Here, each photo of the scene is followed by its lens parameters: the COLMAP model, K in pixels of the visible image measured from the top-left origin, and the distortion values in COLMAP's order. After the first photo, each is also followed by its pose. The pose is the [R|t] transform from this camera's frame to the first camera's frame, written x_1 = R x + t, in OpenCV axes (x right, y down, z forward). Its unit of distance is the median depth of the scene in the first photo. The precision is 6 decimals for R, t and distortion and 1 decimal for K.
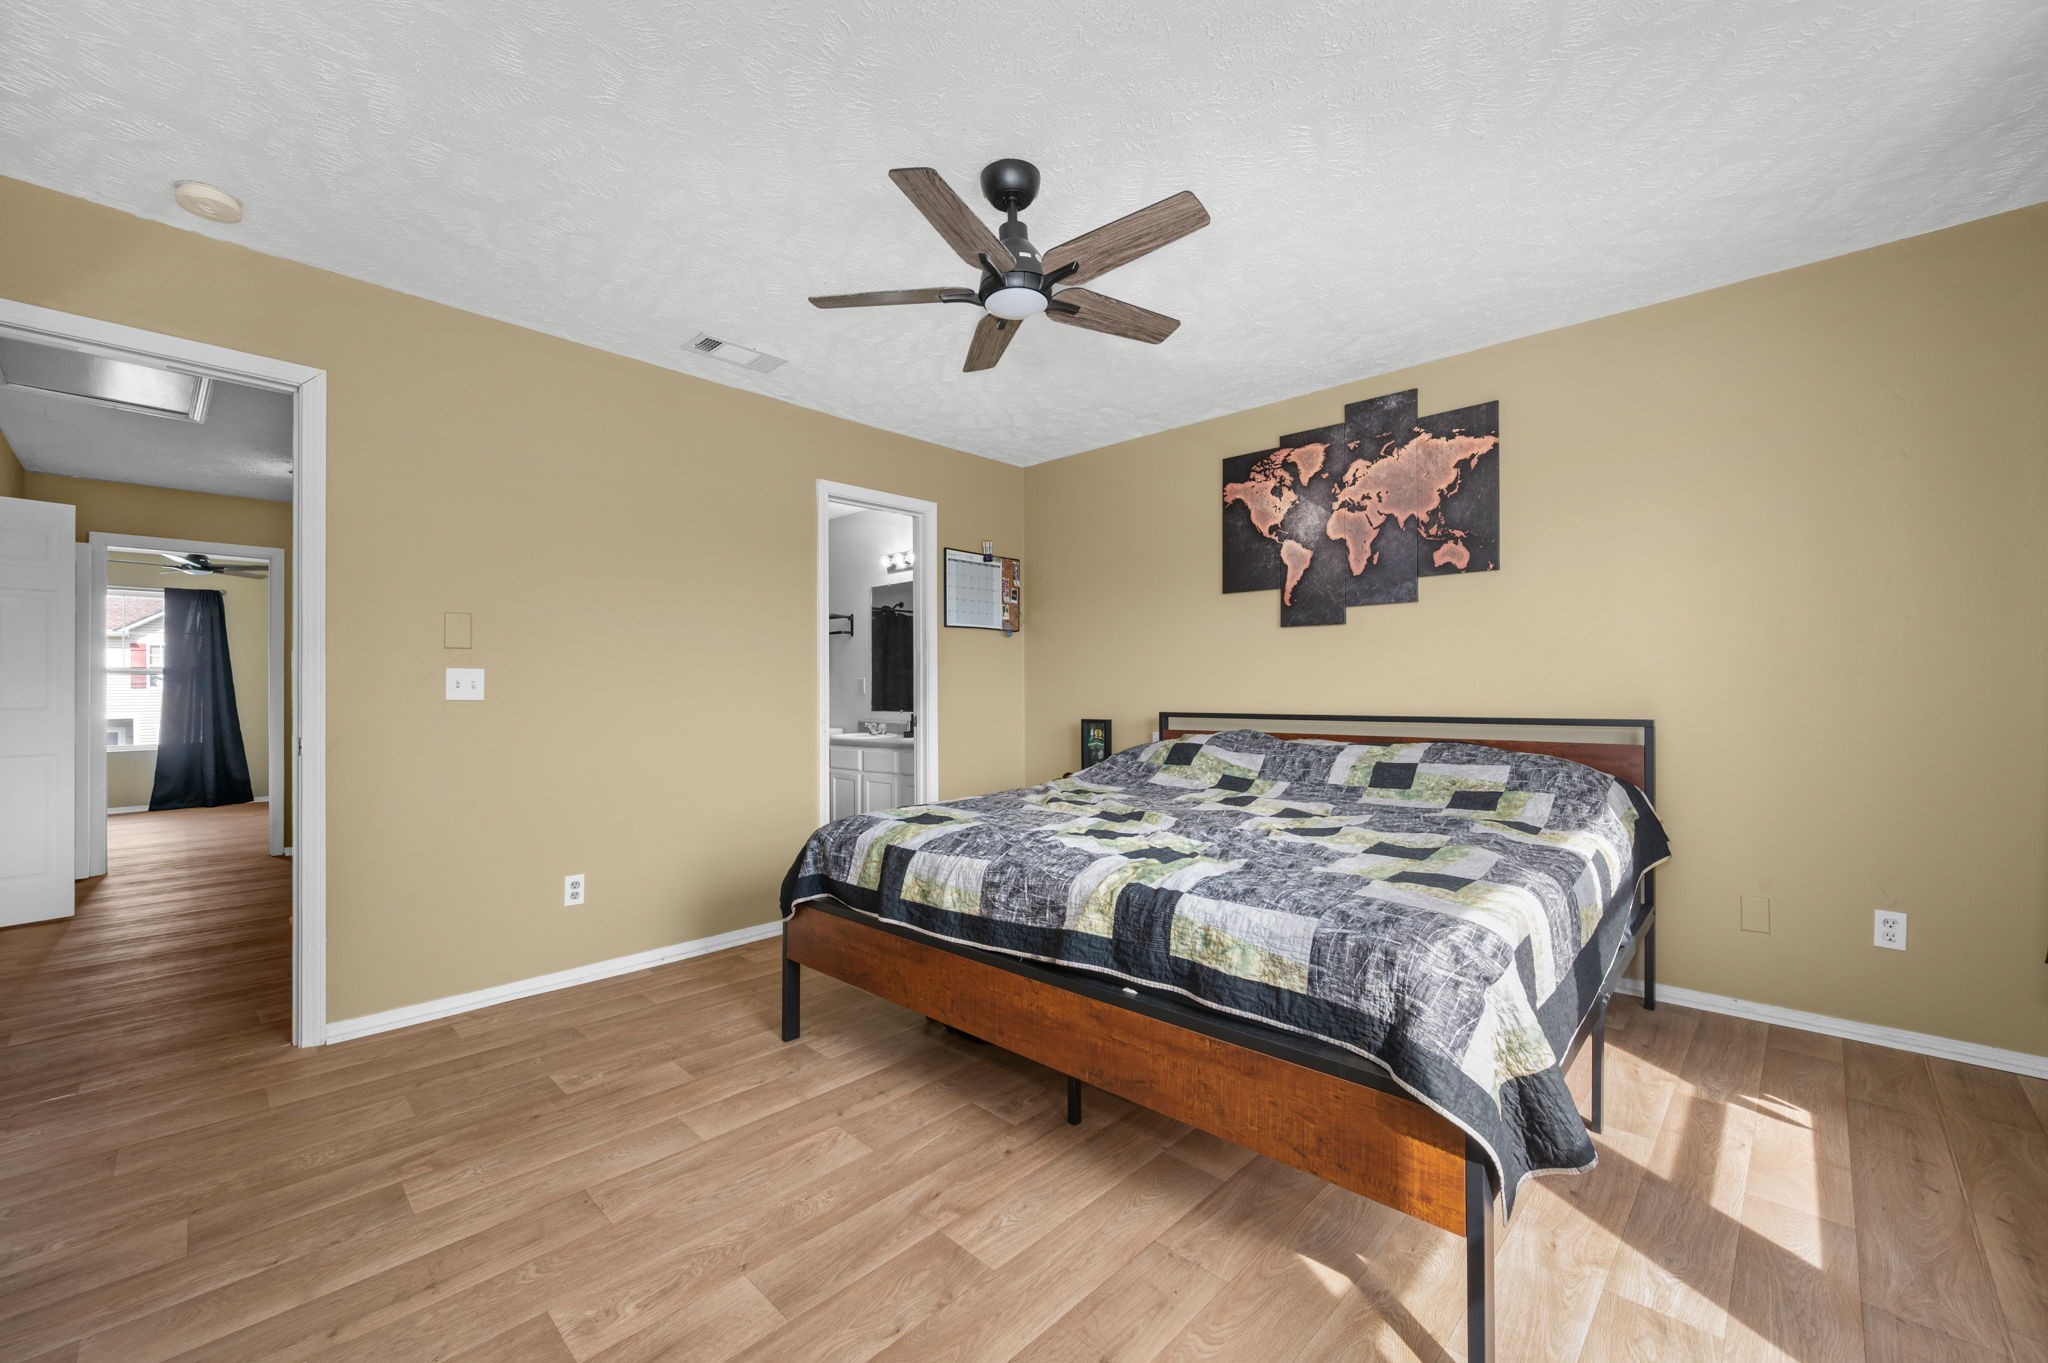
lens RADIAL K [[811.8, 0, 1039.8], [0, 811.8, 693.1], [0, 0, 1]] dist [-0.009126, -0.001365]
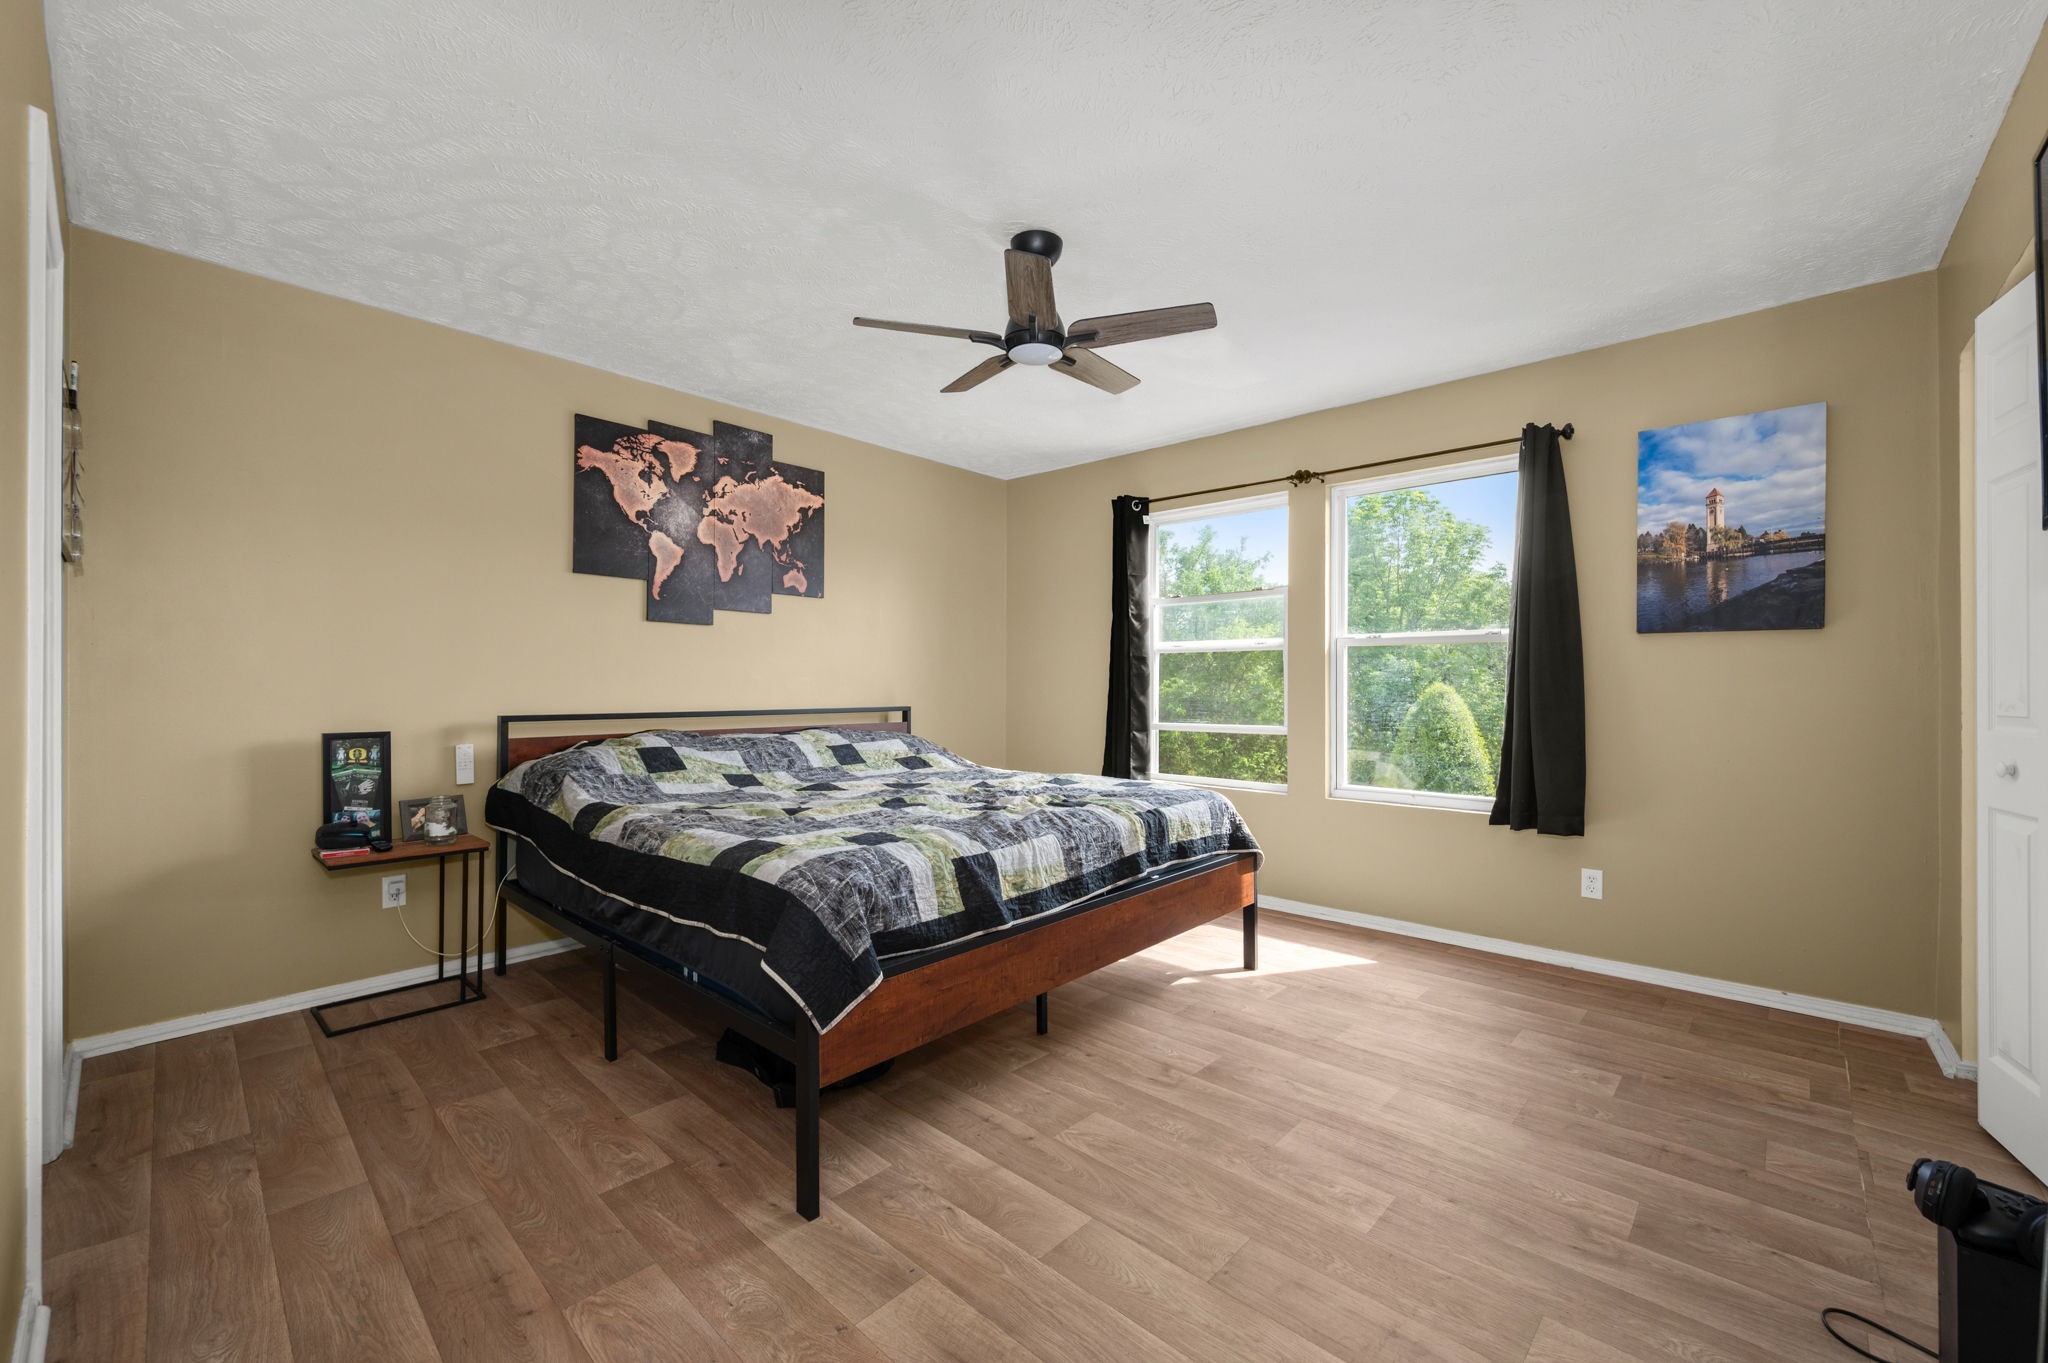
lens RADIAL K [[811.8, 0, 1031.4], [0, 811.8, 702.1], [0, 0, 1]] dist [-0.009126, -0.001365]
pose [[-0.012256, -0.013413, 0.999835, -0.698672], [0.001229, 0.999909, 0.013429, 0.001545], [-0.999924, 0.001393, -0.012239, 0.599235]]
